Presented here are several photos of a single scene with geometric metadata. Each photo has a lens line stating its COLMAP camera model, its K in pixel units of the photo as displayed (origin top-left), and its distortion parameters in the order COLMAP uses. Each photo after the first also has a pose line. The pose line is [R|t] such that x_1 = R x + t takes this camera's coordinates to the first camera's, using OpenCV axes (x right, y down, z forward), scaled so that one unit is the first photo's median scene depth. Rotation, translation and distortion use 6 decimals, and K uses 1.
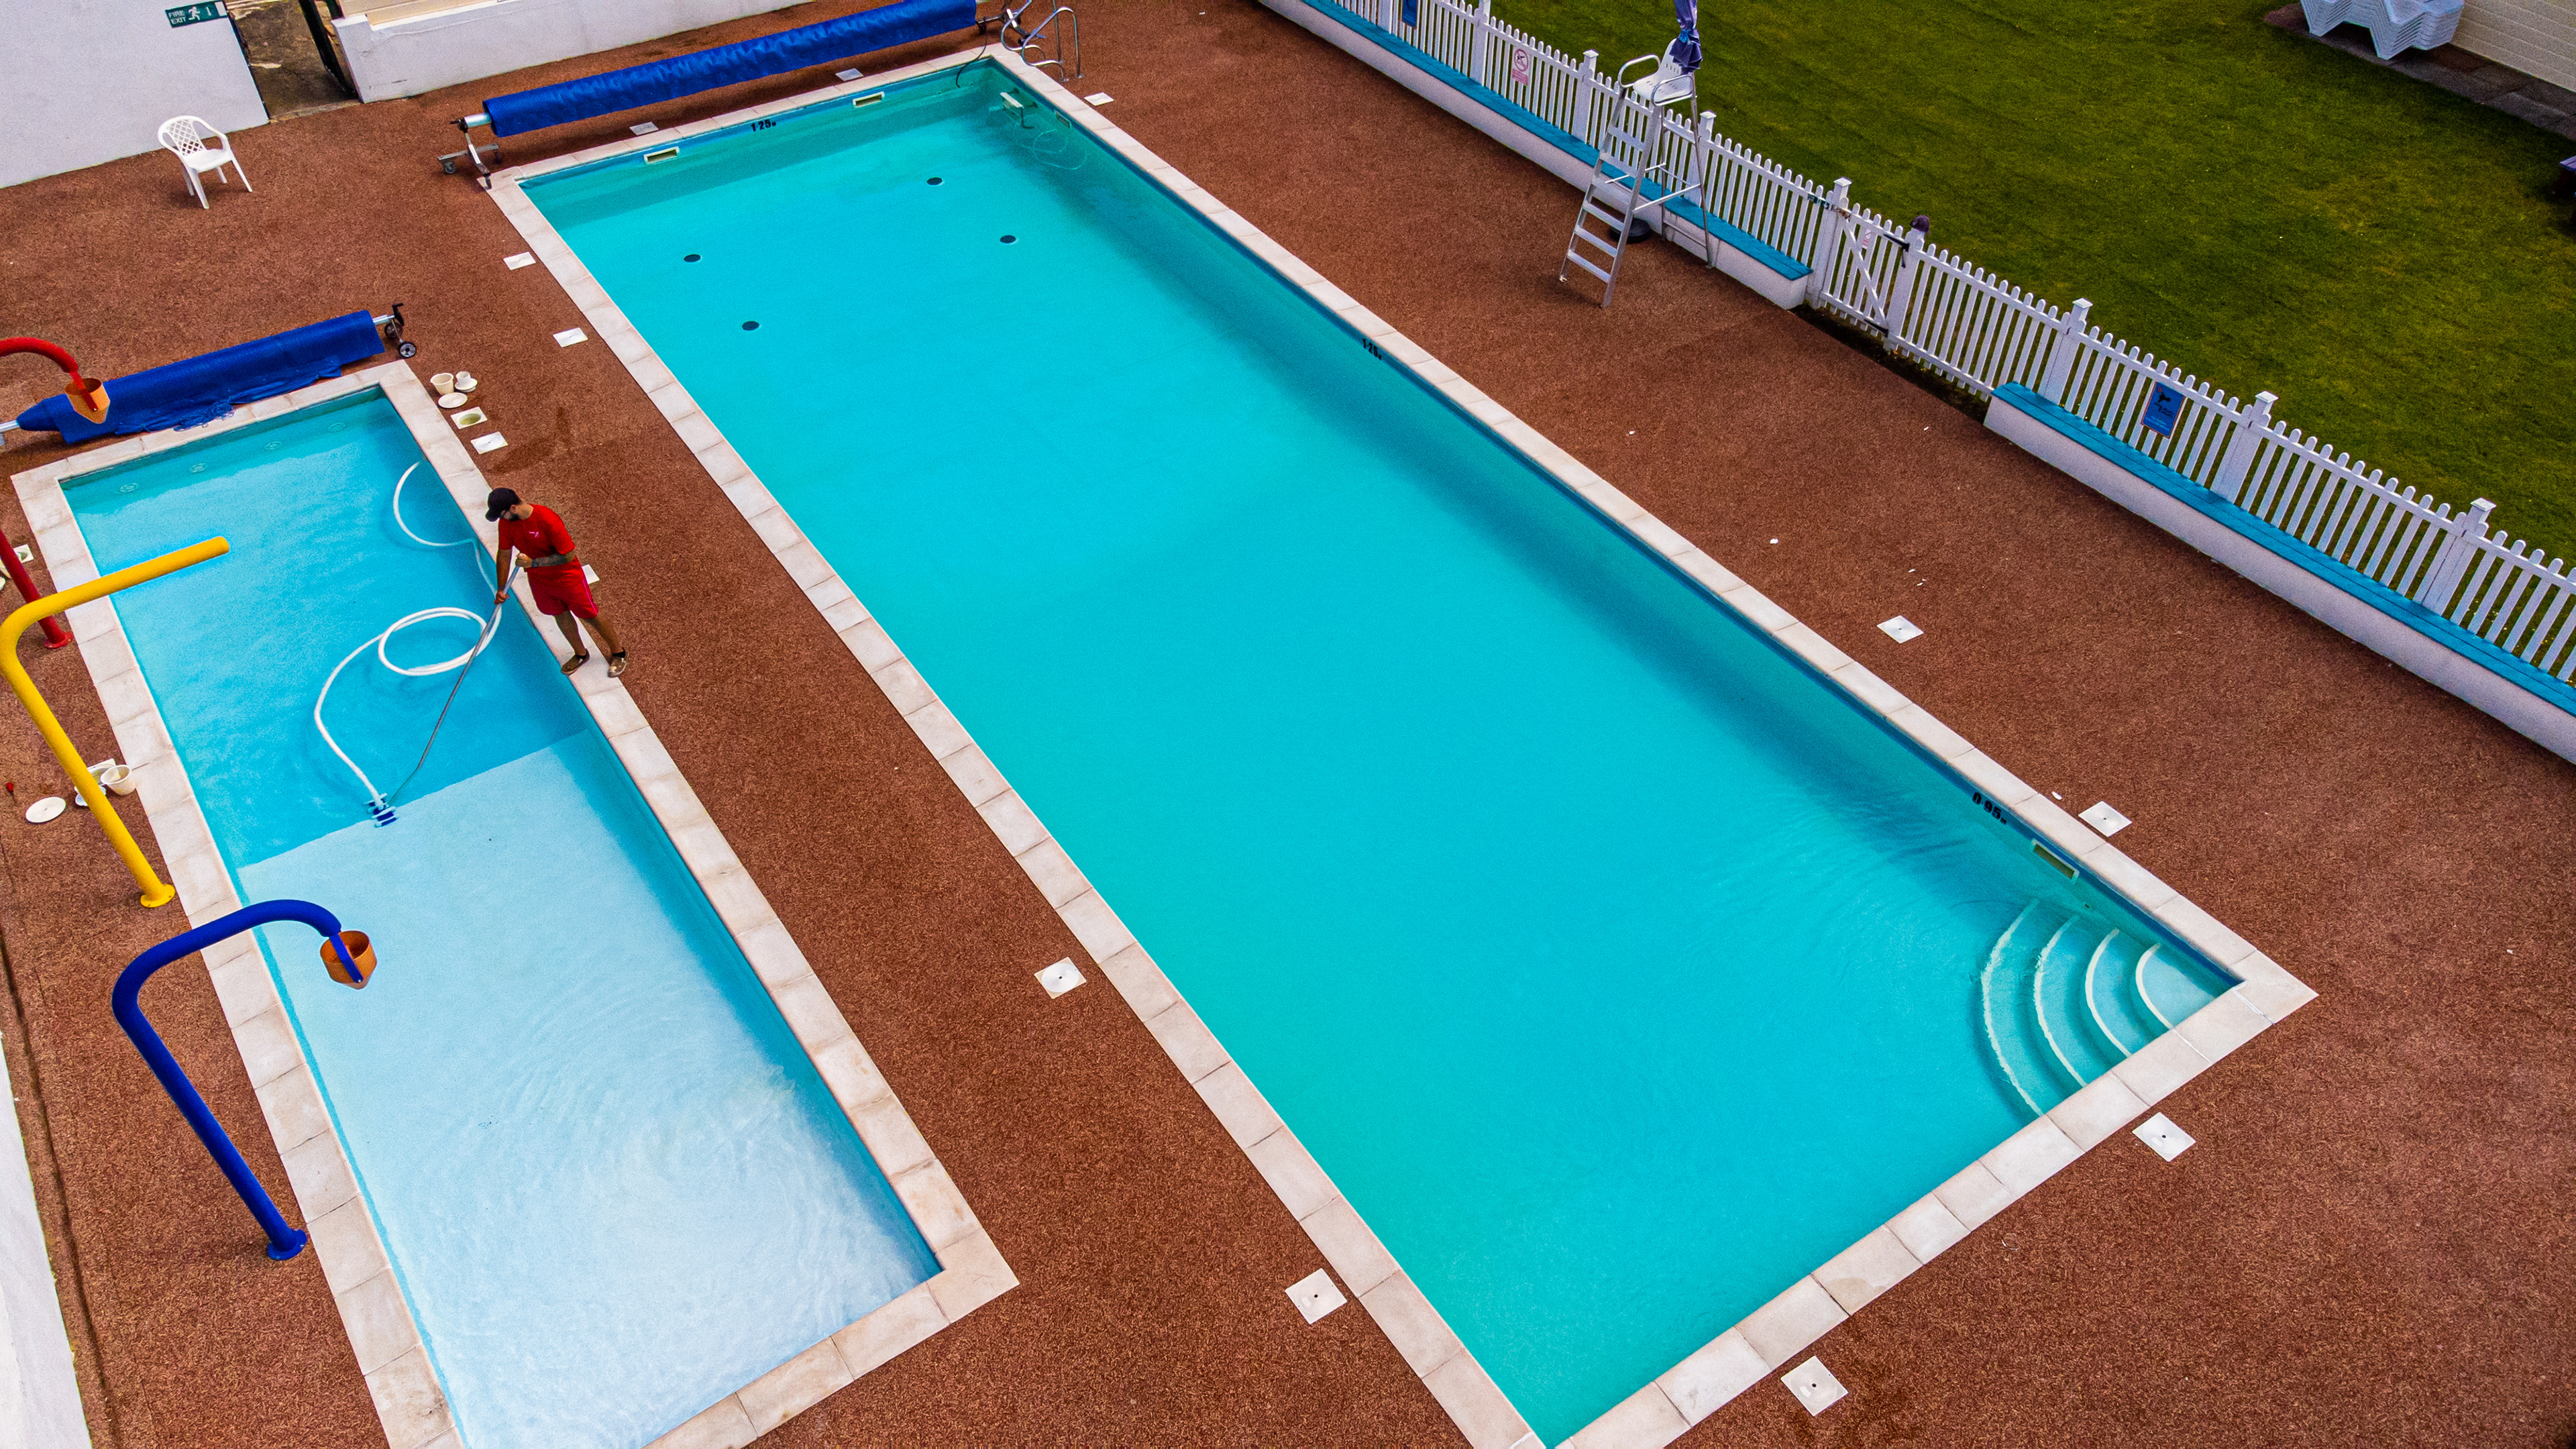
lens RADIAL K [[1931.1, 0, 1288.0], [0, 1931.1, 724.5], [0, 0, 1]] dist [-0.002364, 0.109438]
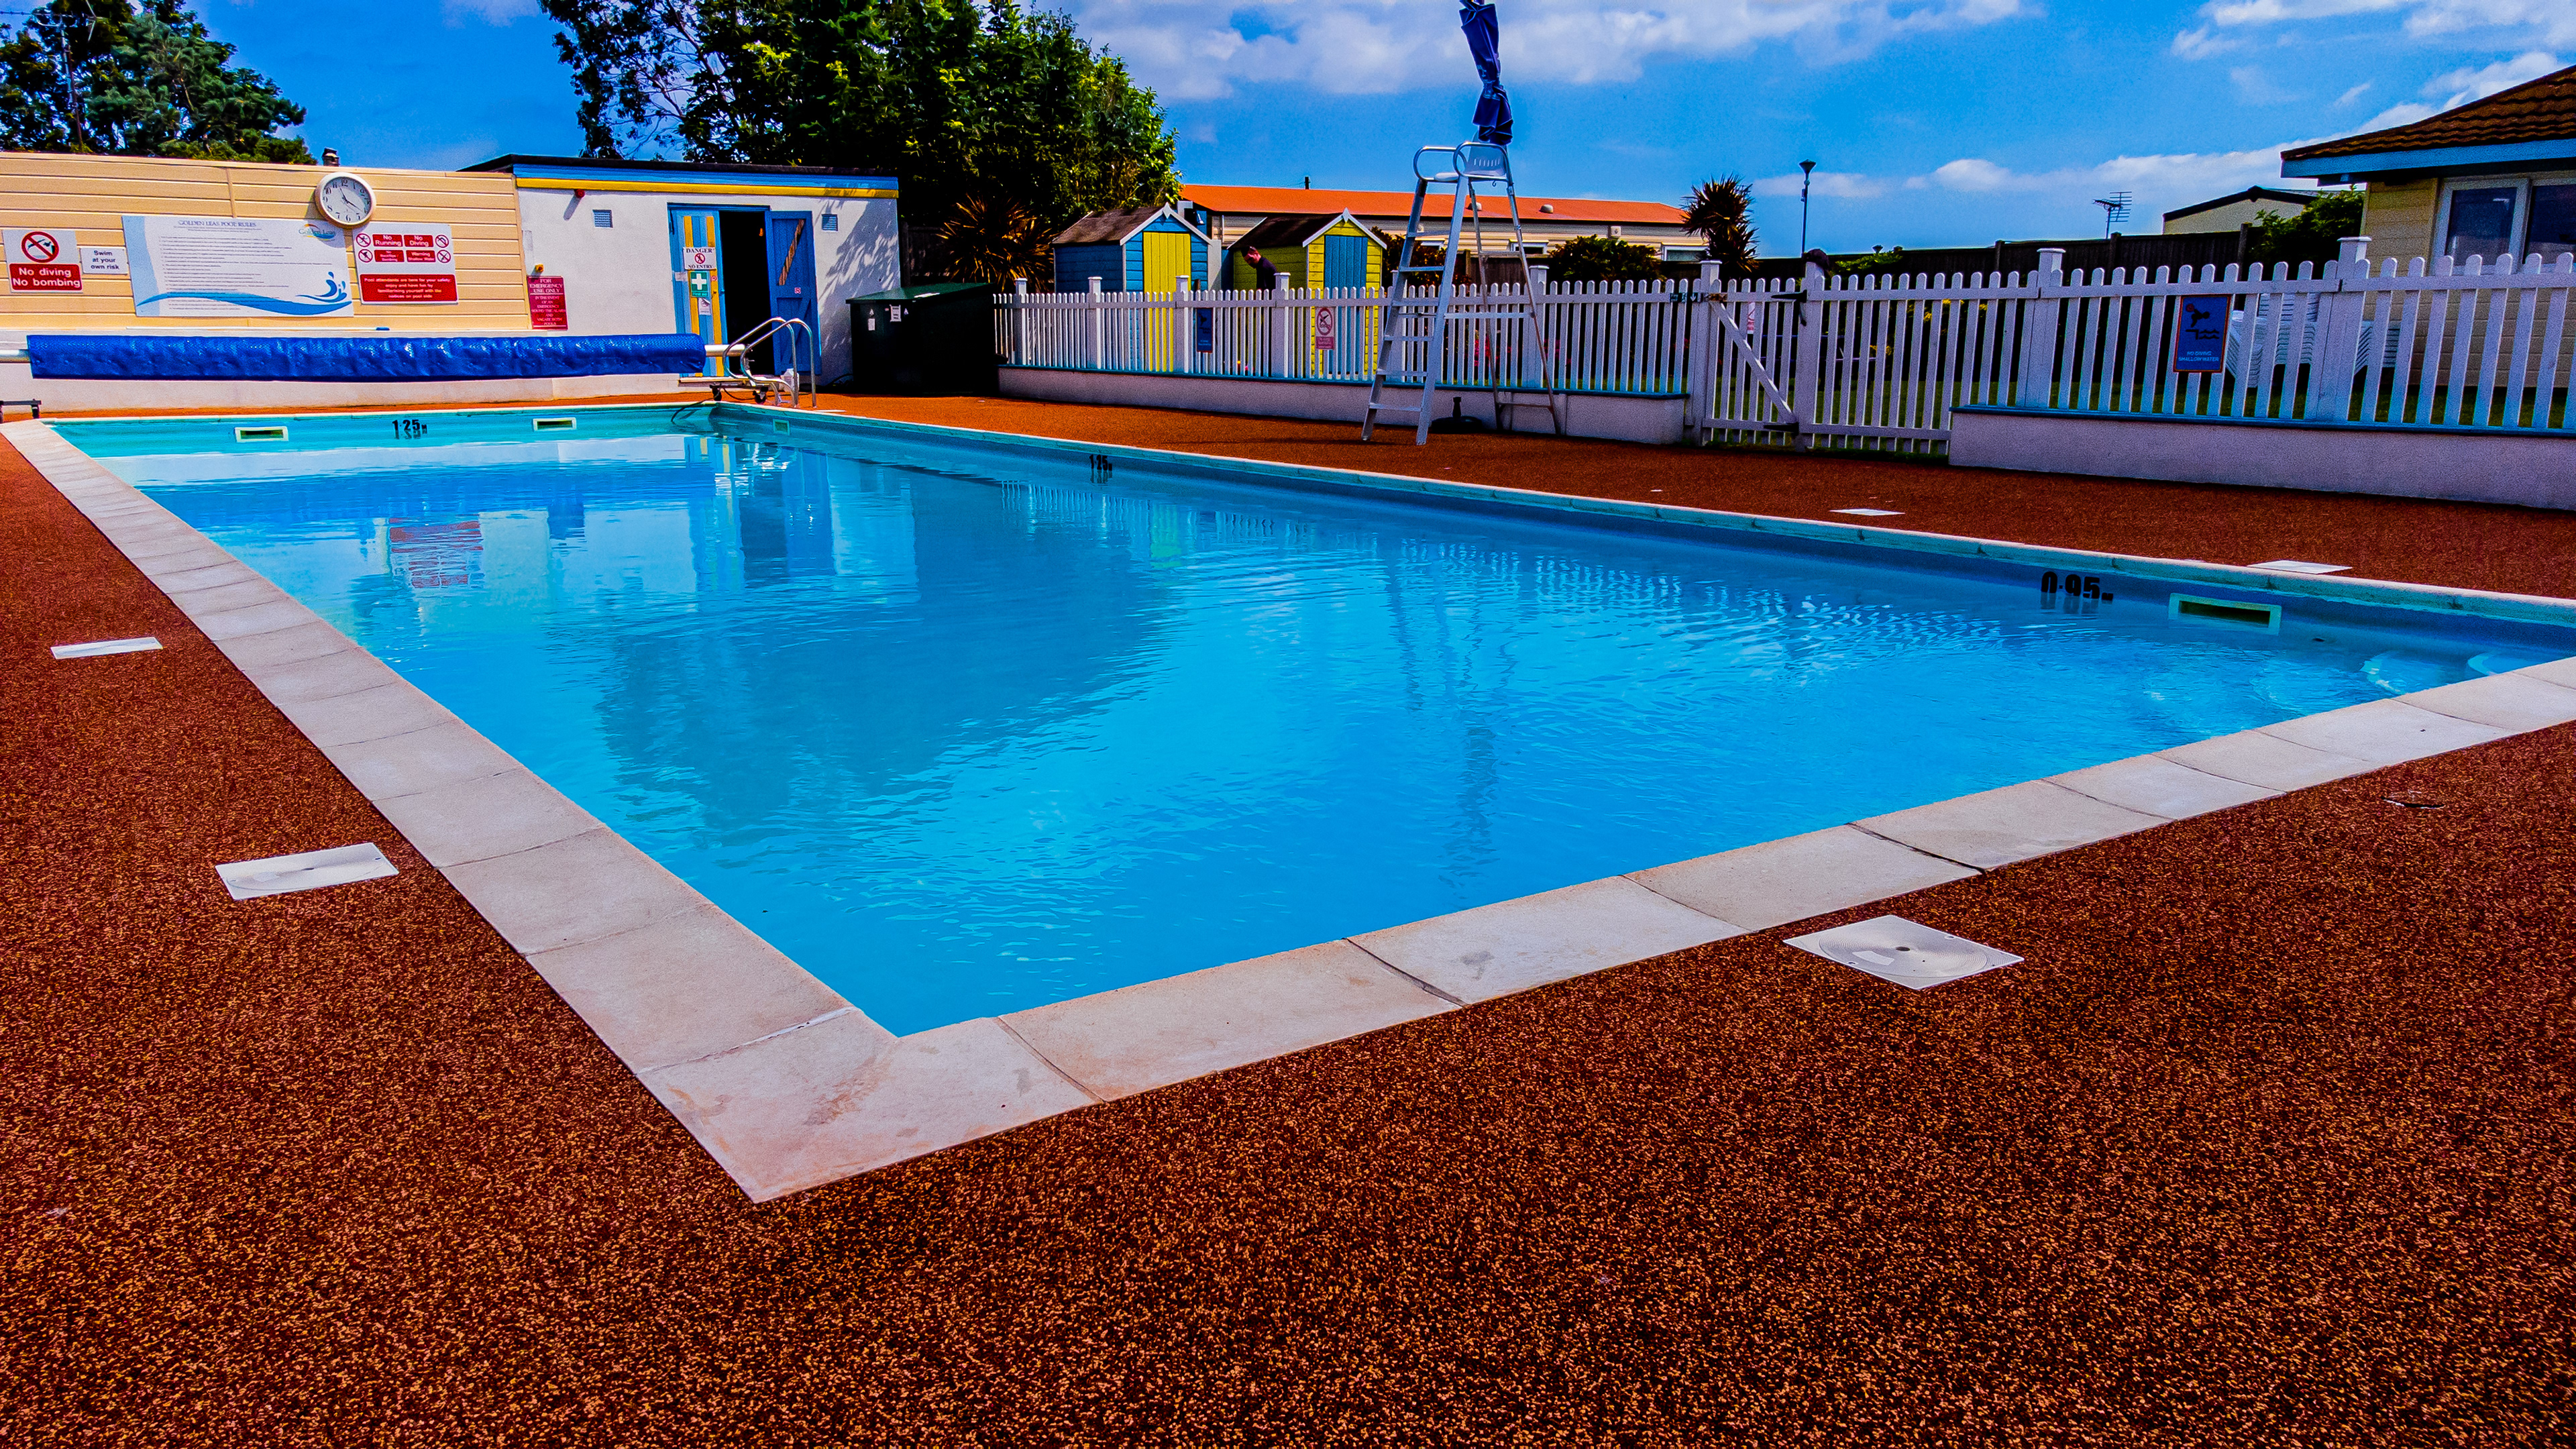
lens RADIAL K [[1931.1, 0, 1288.0], [0, 1931.1, 724.5], [0, 0, 1]] dist [-0.002364, 0.109438]
pose [[0.999770, -0.001762, 0.021361, 0.113665], [0.012211, 0.865882, -0.500100, 0.295268], [-0.017615, 0.500246, 0.865704, 0.480217]]
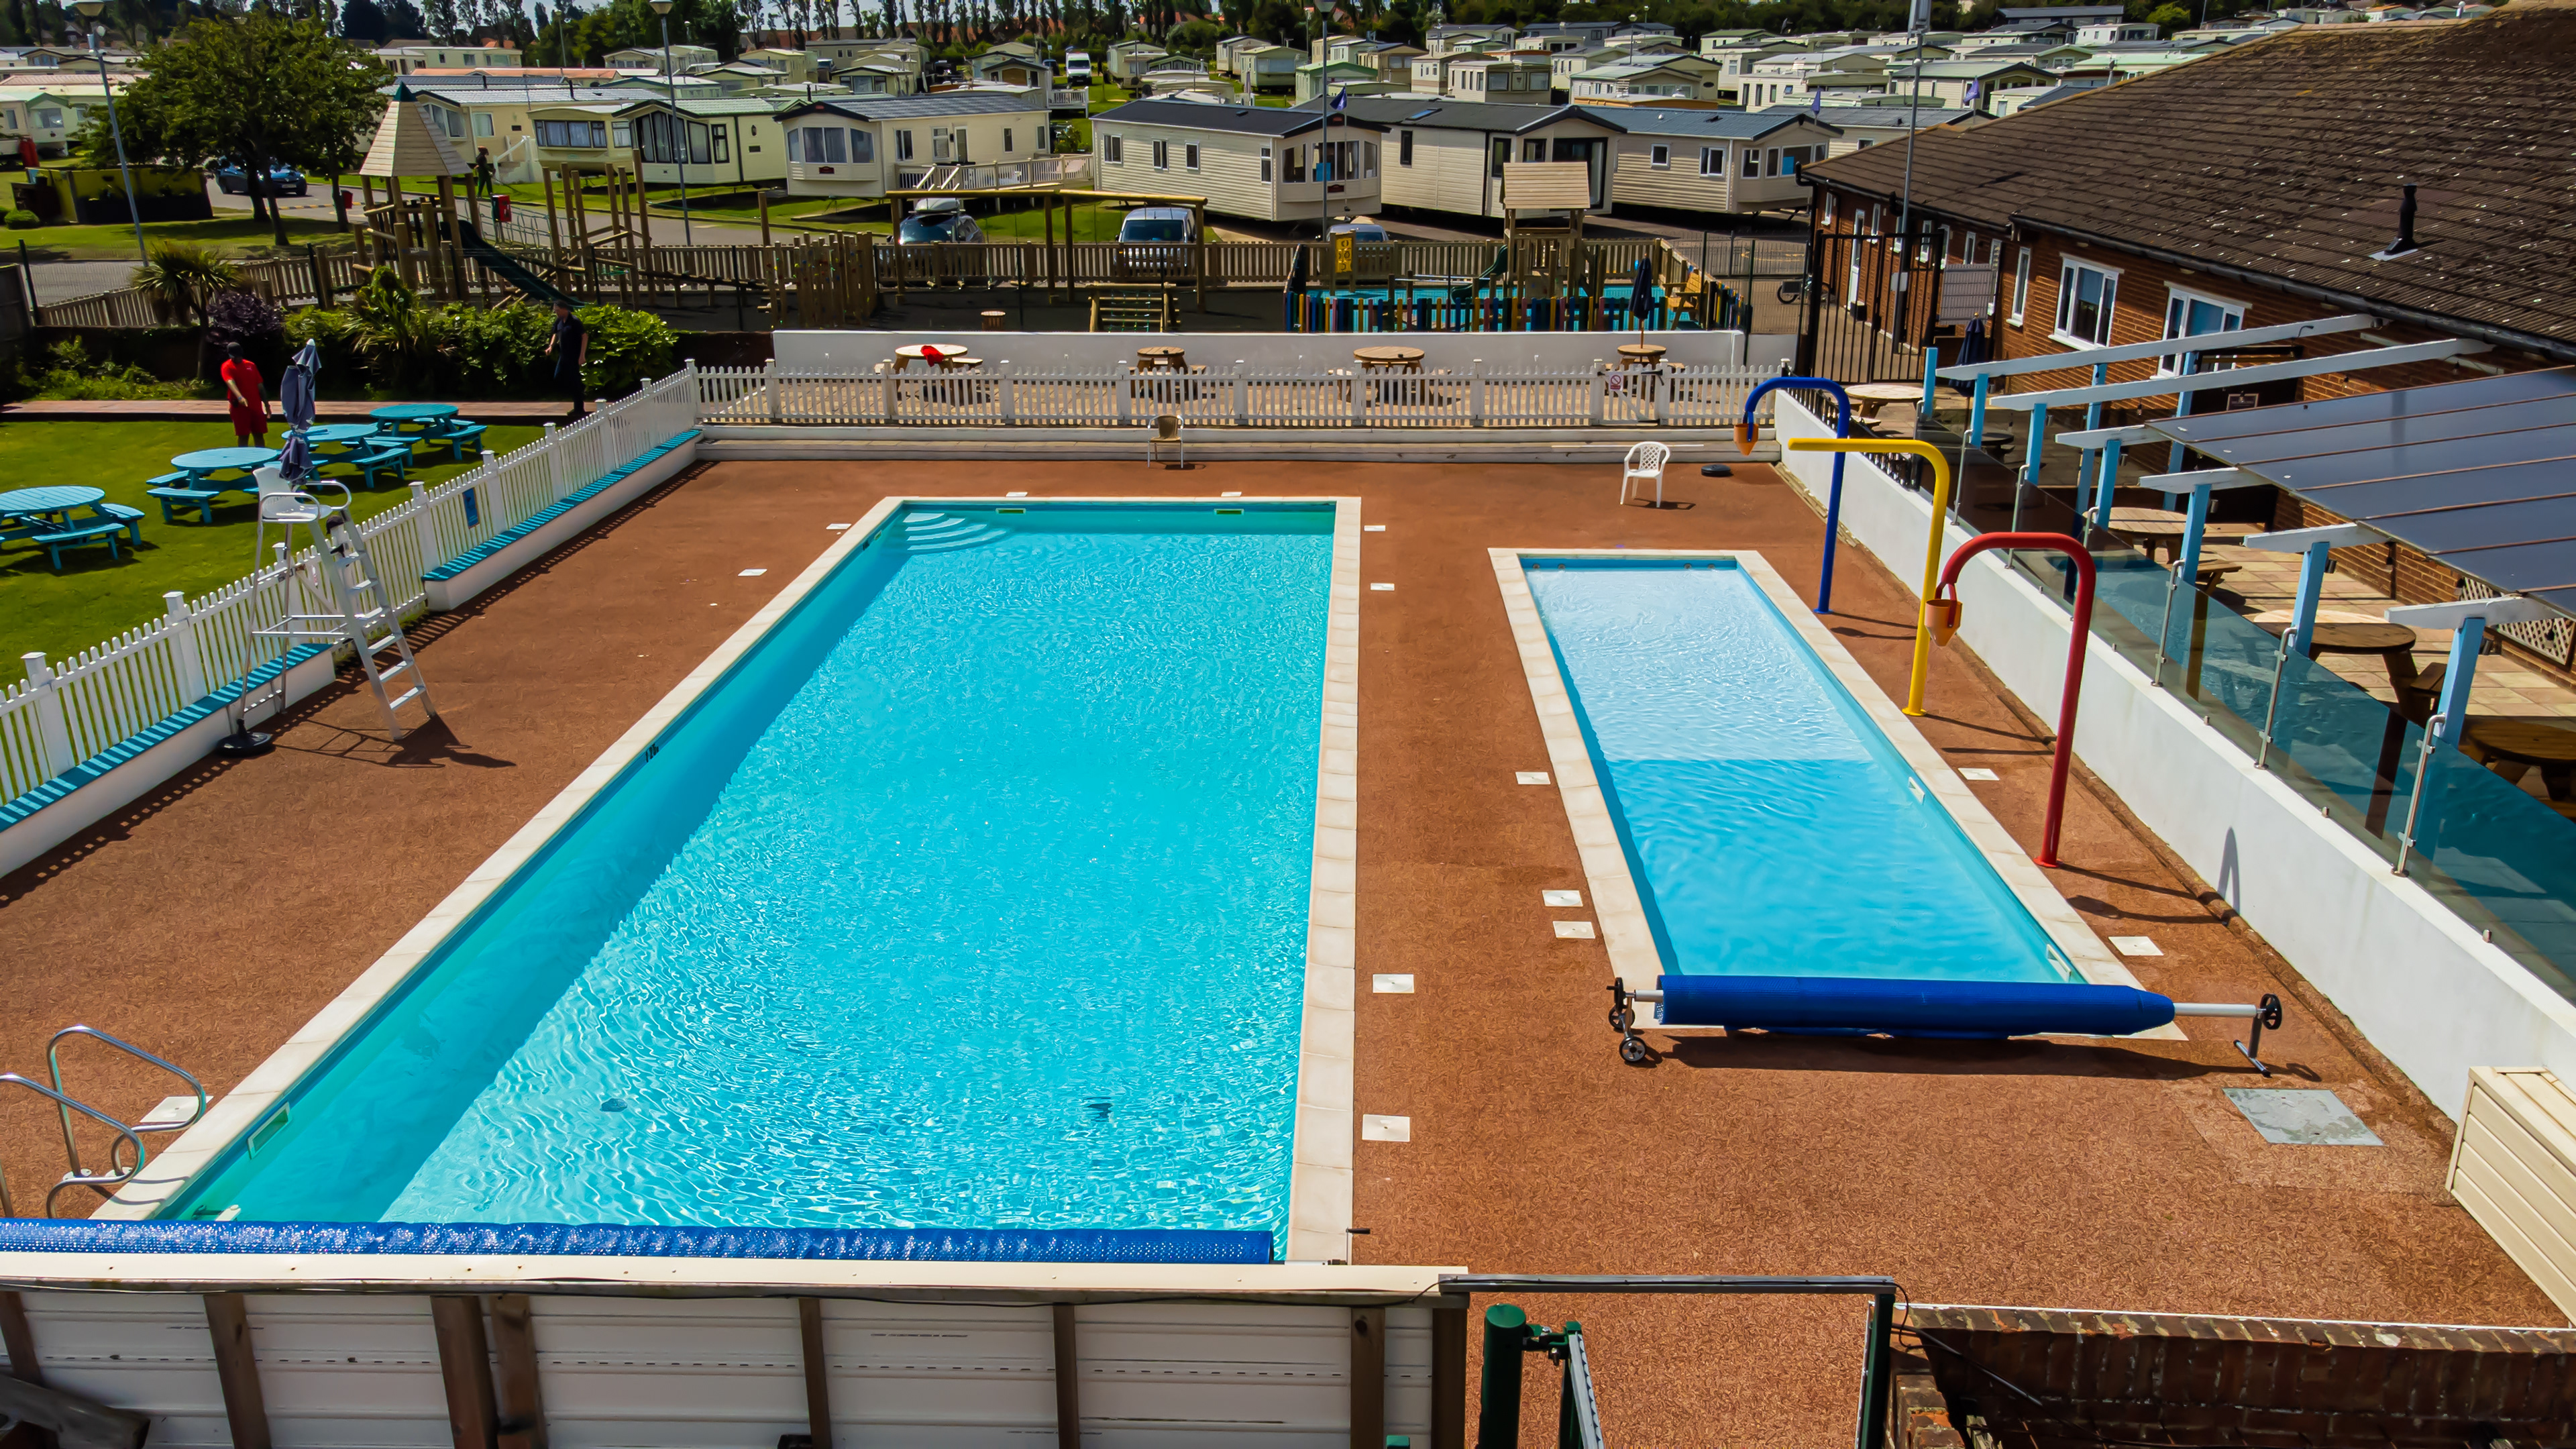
lens RADIAL K [[1931.1, 0, 1288.0], [0, 1931.1, 724.5], [0, 0, 1]] dist [-0.002364, 0.109438]
pose [[-0.808021, -0.178868, 0.561345, -0.800443], [0.407396, 0.518651, 0.751685, -0.868930], [-0.425594, 0.836067, -0.346211, 1.348573]]
